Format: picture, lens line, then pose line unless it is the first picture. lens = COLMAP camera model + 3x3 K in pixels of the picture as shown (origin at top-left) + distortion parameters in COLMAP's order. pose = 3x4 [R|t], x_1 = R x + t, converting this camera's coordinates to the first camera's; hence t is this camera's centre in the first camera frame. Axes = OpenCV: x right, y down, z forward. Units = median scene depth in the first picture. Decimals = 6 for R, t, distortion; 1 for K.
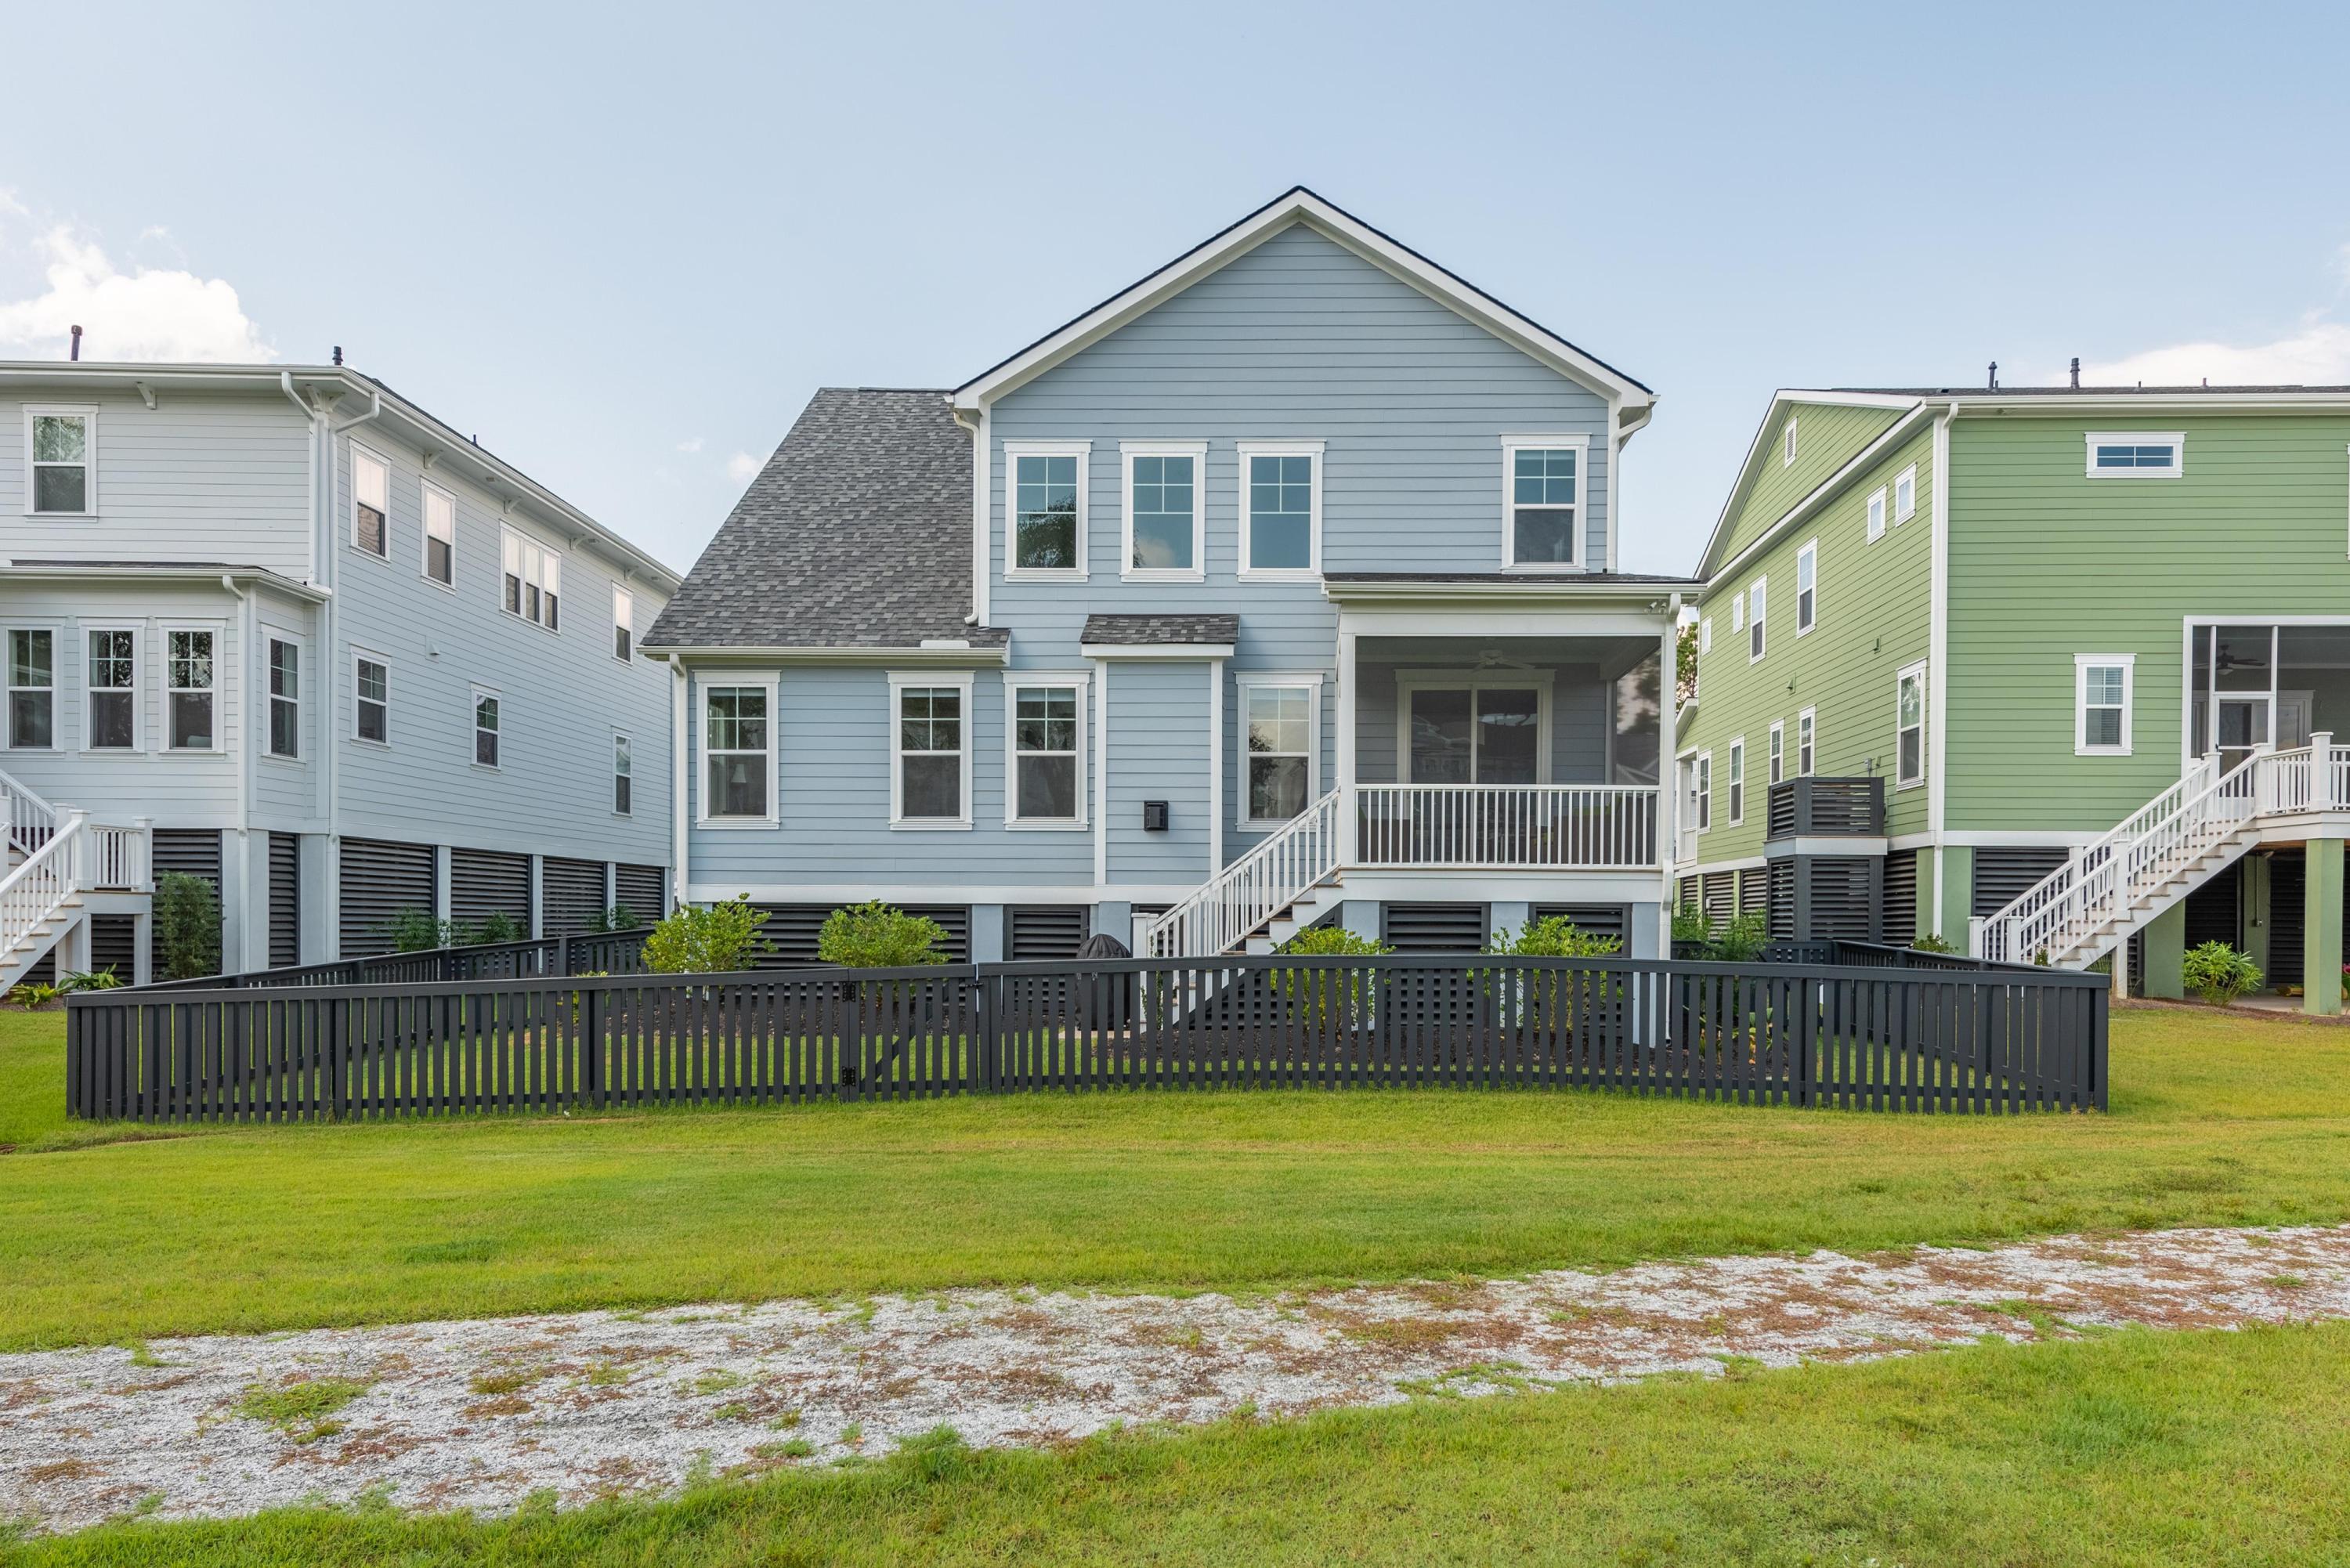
lens RADIAL K [[1500.2, 0, 1260.4], [0, 1500.2, 935.6], [0, 0, 1]] dist [0.011699, -0.001639]
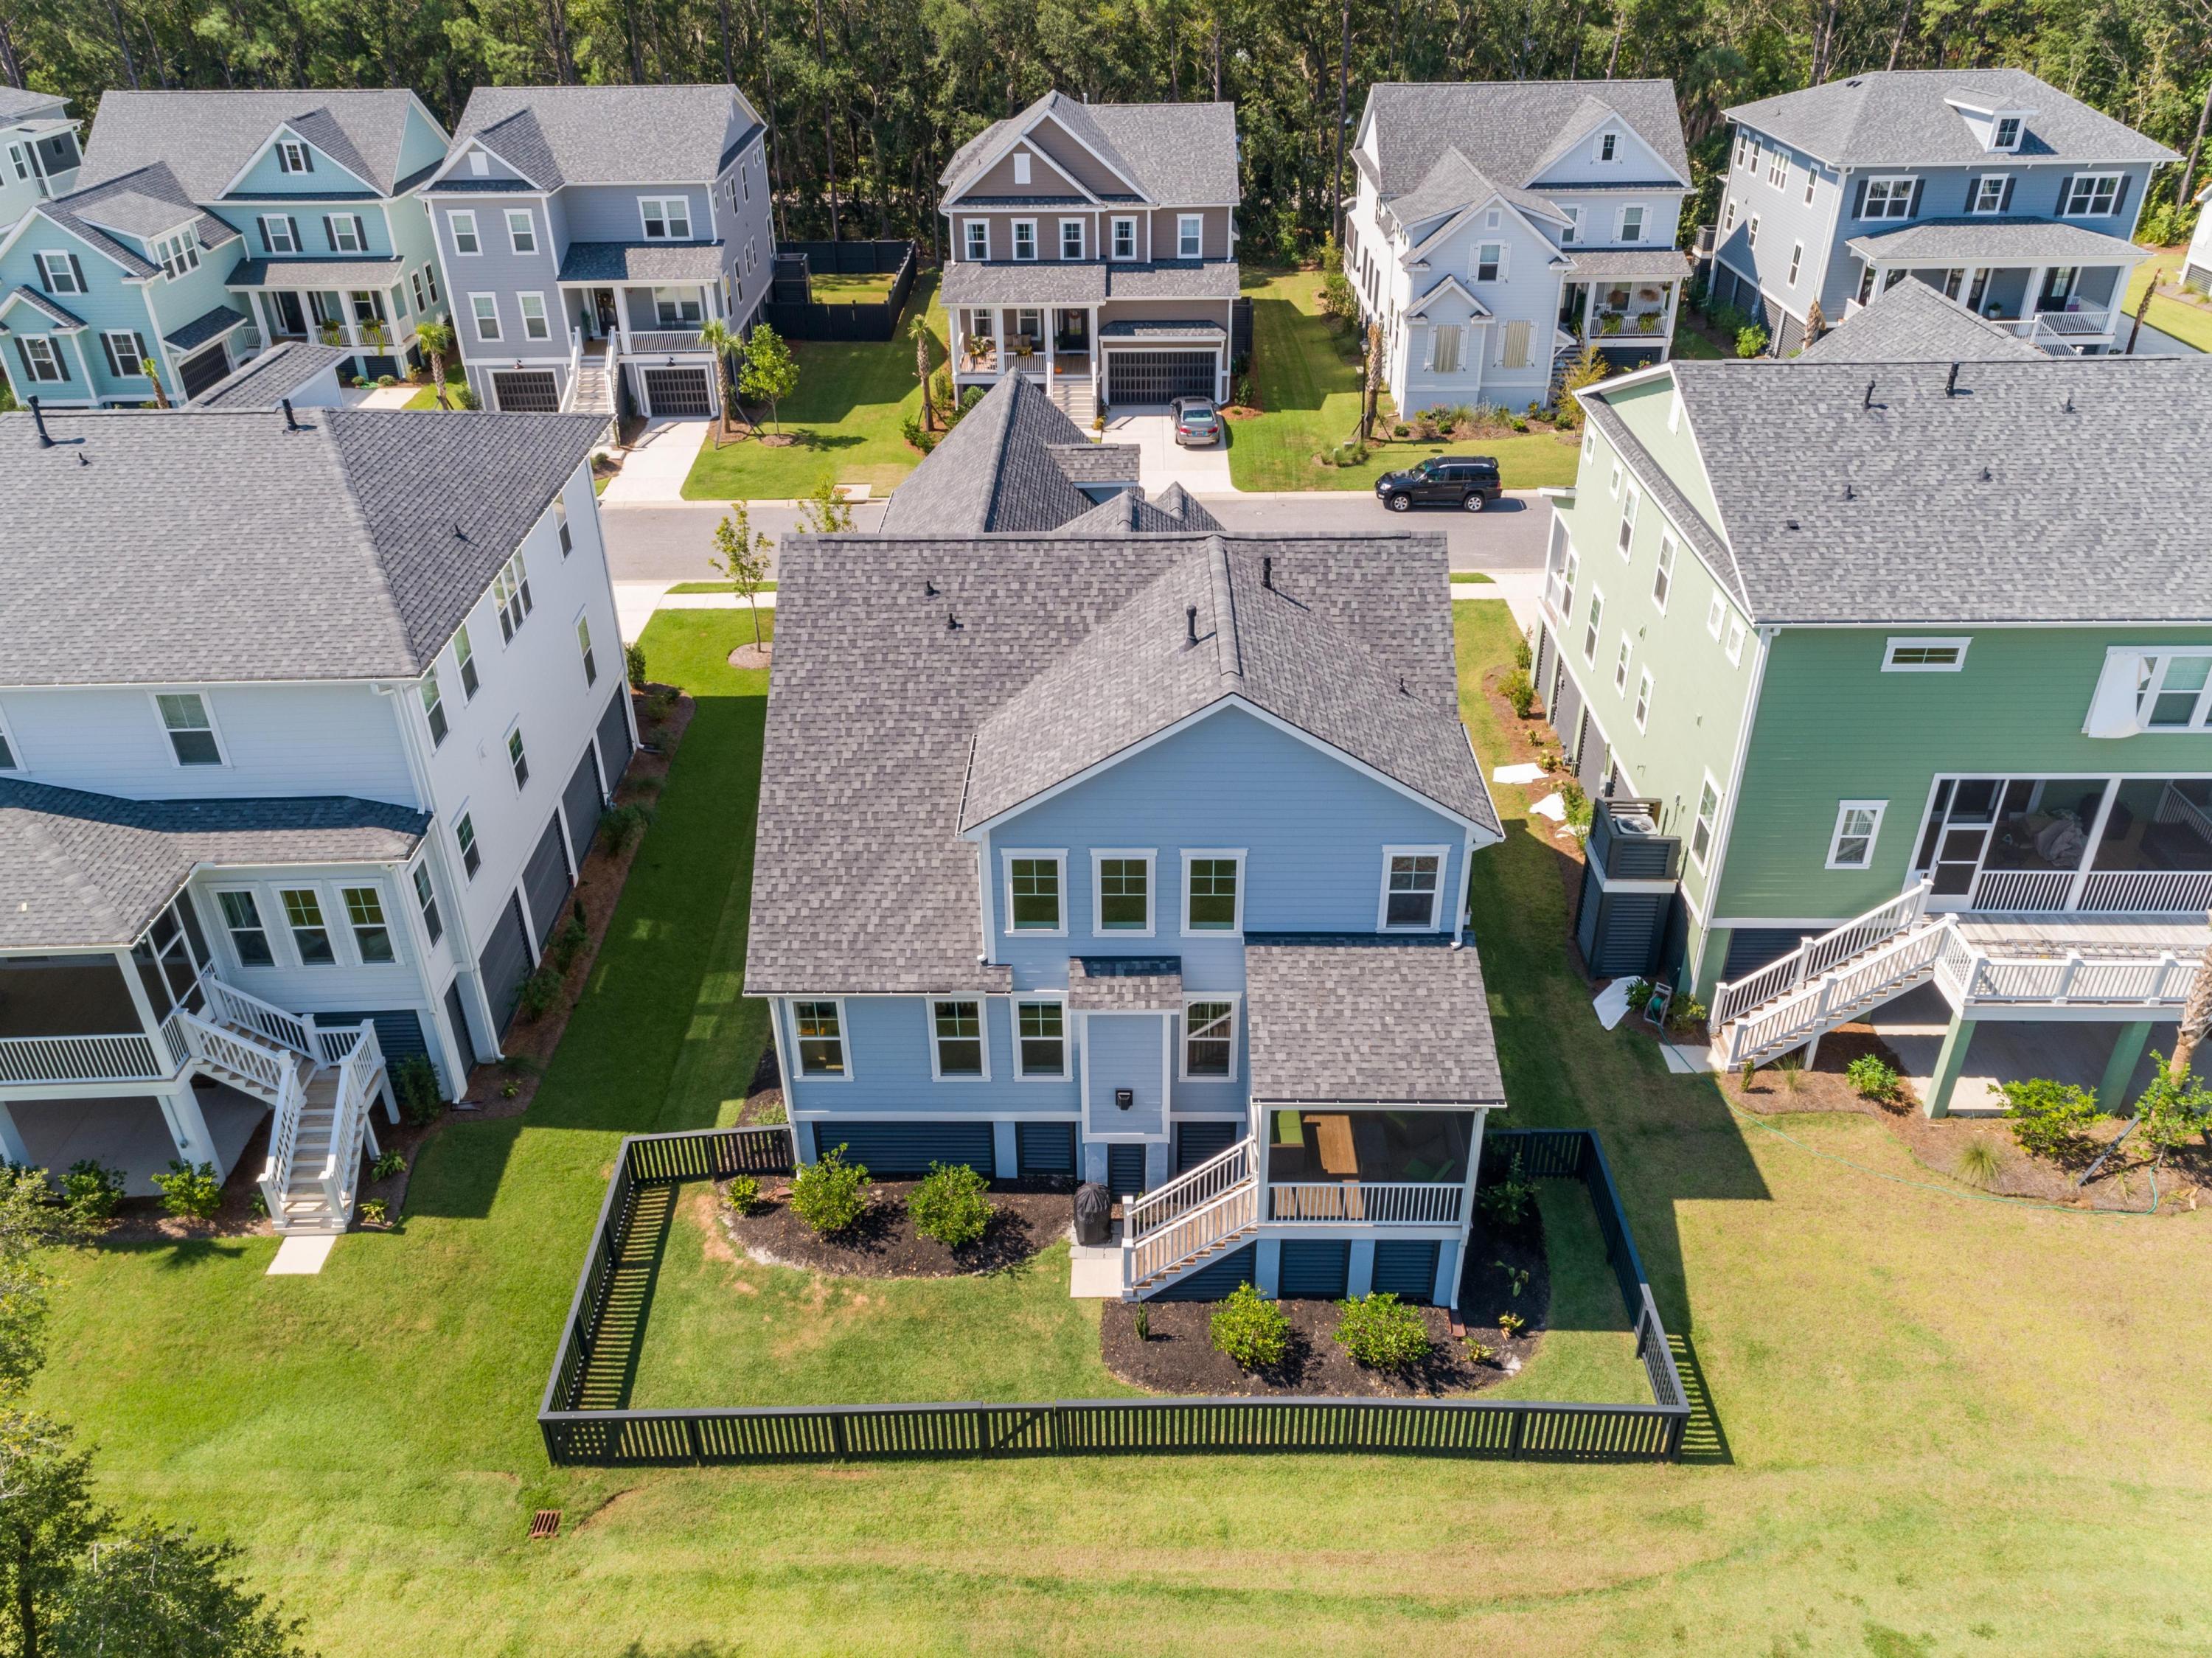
lens RADIAL K [[1664.4, 0, 1106.4], [0, 1664.4, 823.6], [0, 0, 1]] dist [0.021731, 0.002941]
pose [[0.999798, -0.020053, 0.001346, -0.080346], [0.016624, 0.862734, 0.505385, -1.073136], [-0.011296, -0.505260, 0.862893, -0.233568]]
